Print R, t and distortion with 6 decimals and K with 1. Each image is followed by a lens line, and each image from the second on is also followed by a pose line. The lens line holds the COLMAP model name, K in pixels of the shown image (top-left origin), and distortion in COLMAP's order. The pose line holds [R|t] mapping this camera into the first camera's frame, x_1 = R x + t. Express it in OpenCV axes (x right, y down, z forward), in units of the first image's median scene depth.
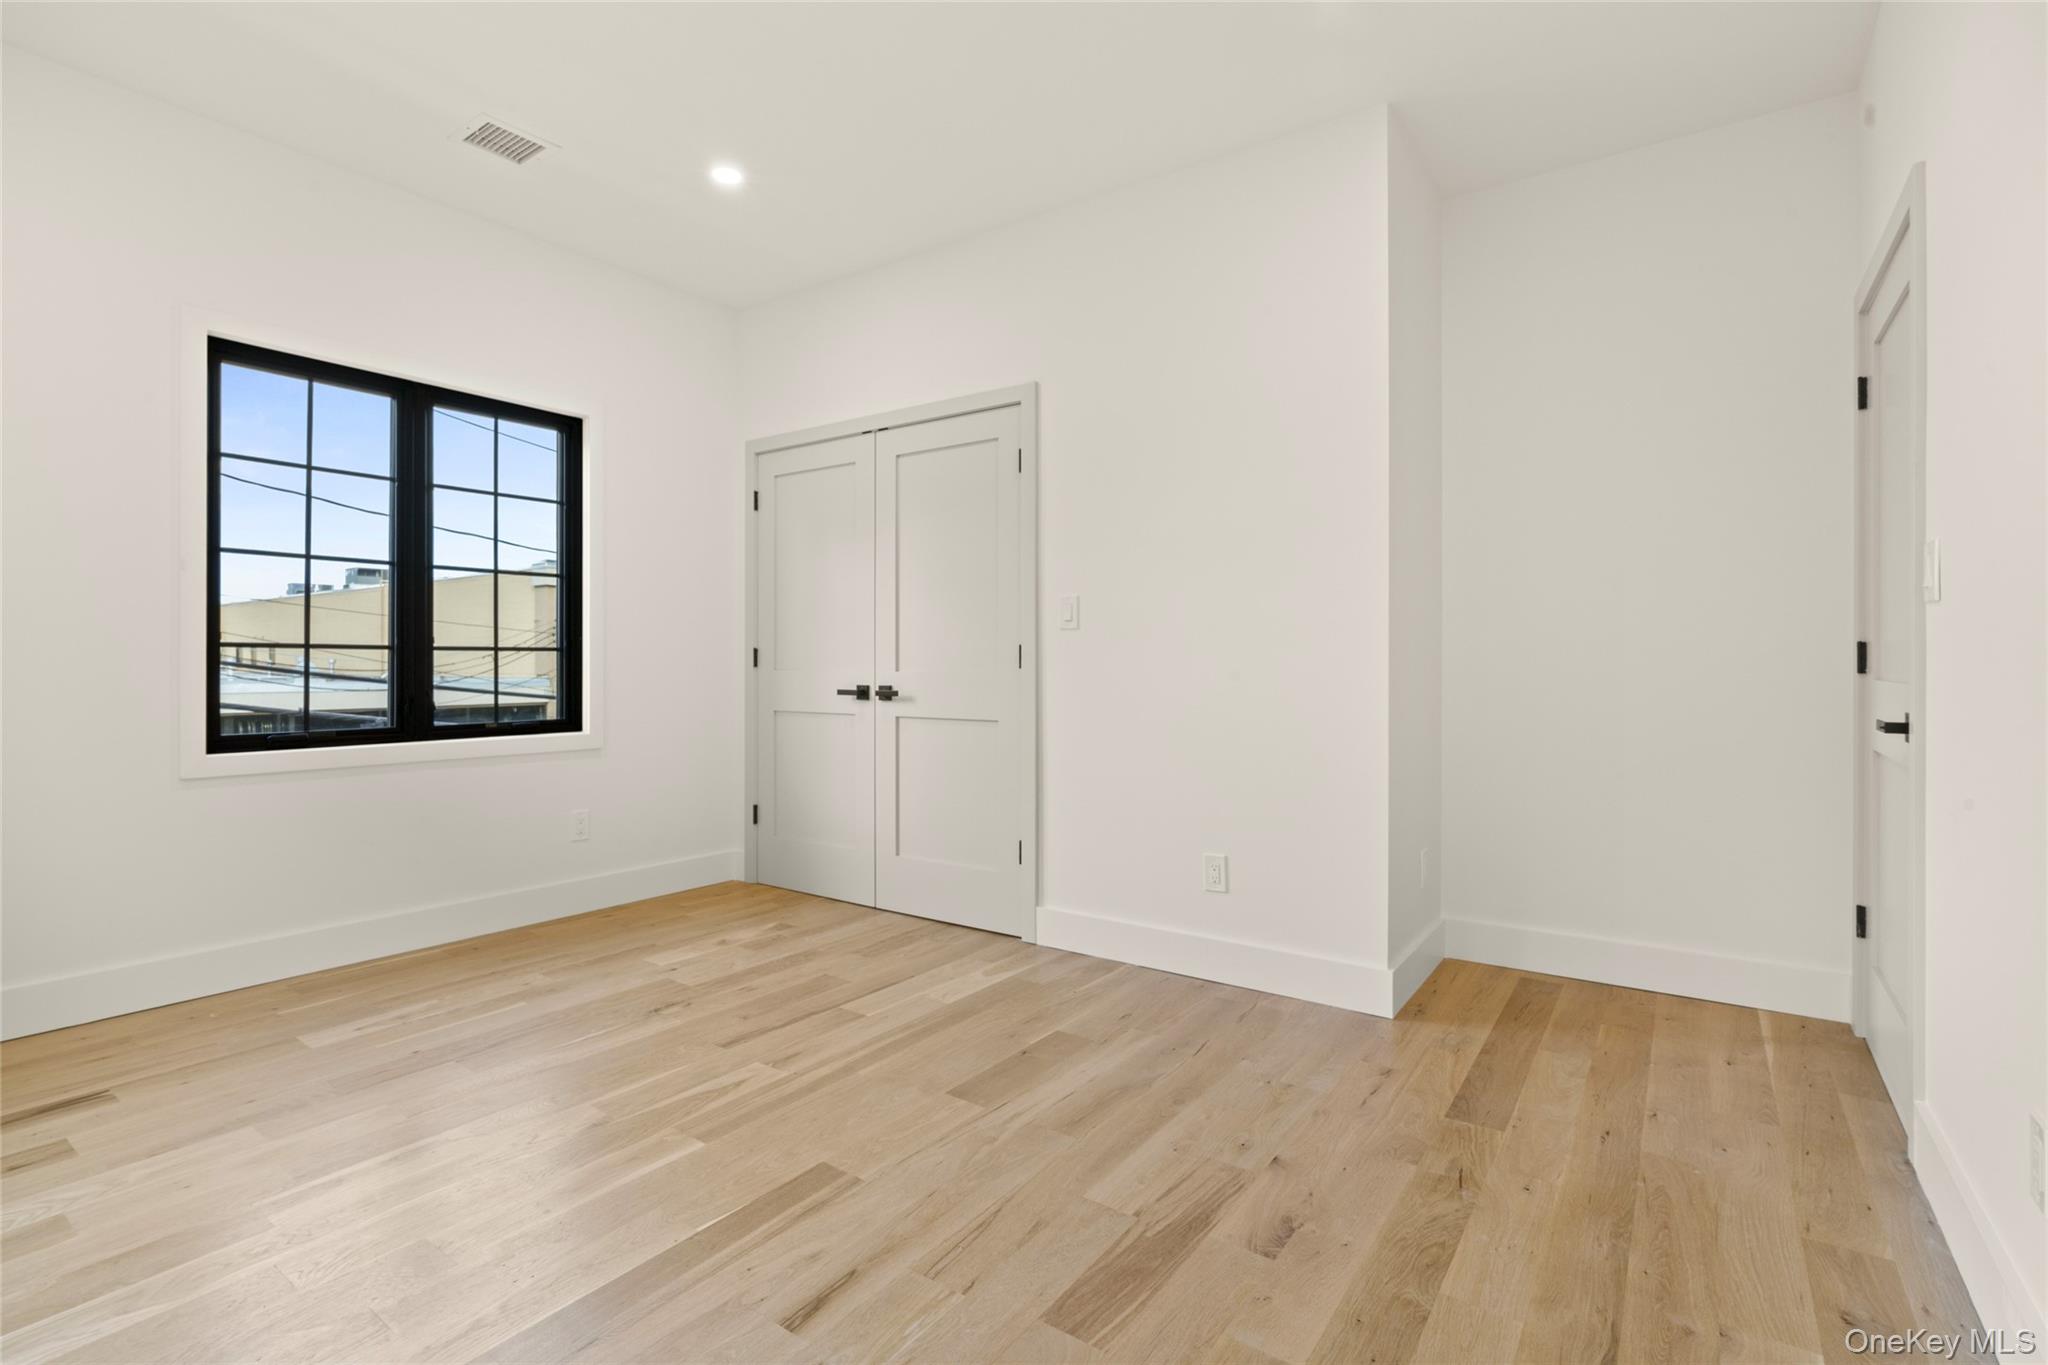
lens RADIAL K [[944.7, 0, 1011.3], [0, 944.7, 667.7], [0, 0, 1]] dist [-0.004531, 0.000136]
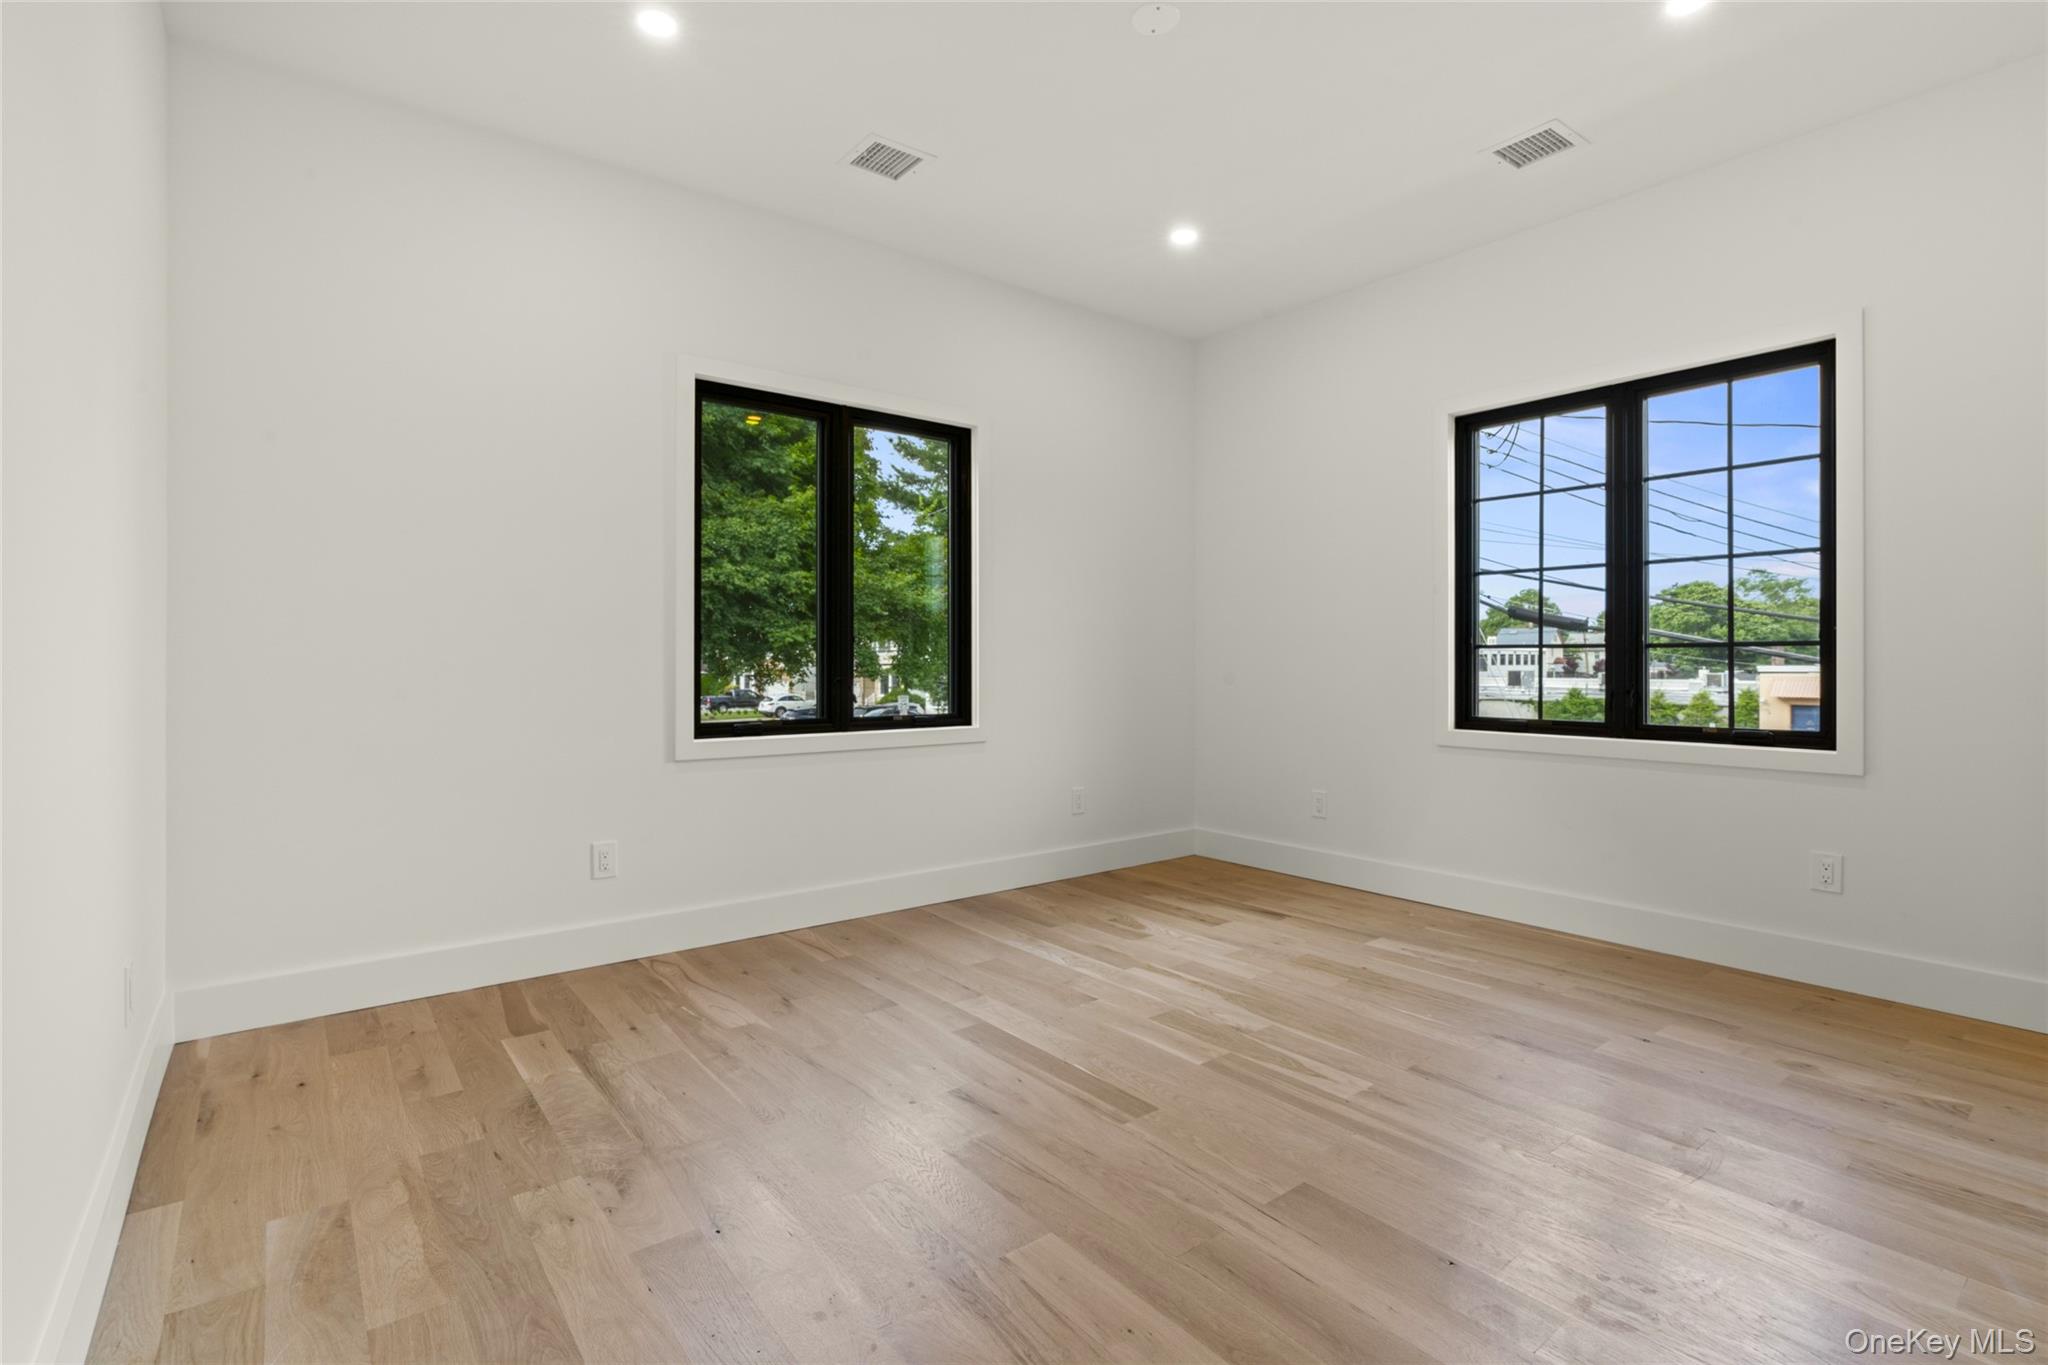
lens RADIAL K [[944.7, 0, 1011.3], [0, 944.7, 667.7], [0, 0, 1]] dist [-0.004531, 0.000136]
pose [[-0.274582, 0.002677, -0.961560, 0.667292], [-0.005436, 0.999976, 0.004337, 0.002288], [0.961548, 0.006418, -0.274560, 0.831801]]
